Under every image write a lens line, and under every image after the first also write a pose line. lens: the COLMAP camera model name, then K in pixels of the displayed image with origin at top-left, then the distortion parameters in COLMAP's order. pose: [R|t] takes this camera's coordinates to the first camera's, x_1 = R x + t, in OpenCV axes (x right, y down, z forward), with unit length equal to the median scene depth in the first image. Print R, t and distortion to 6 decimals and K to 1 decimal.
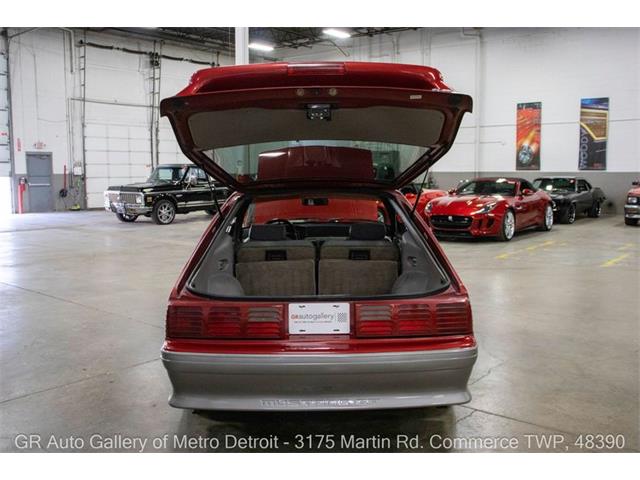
lens RADIAL K [[587.4, 0, 336.2], [0, 587.4, 240.0], [0, 0, 1]] dist [-0.066145, 0.008328]
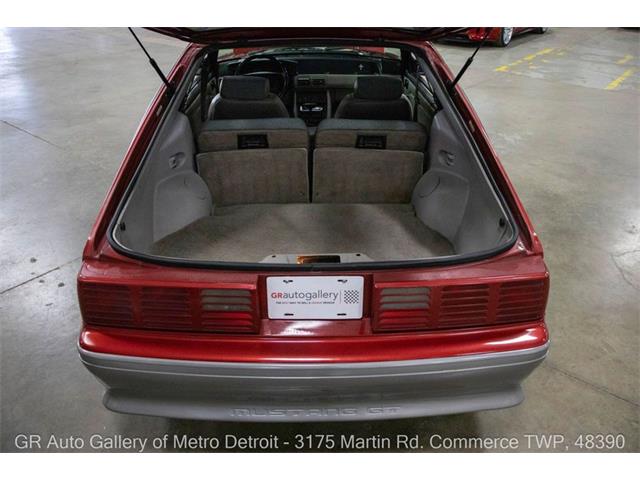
lens RADIAL K [[530.3, 0, 320.0], [0, 530.3, 240.0], [0, 0, 1]] dist [-0.157667, 0.123392]
pose [[0.999789, 0.020260, -0.003361, -0.017883], [-0.017393, 0.922317, 0.386042, -0.112474], [0.010921, -0.385902, 0.922475, 0.381528]]
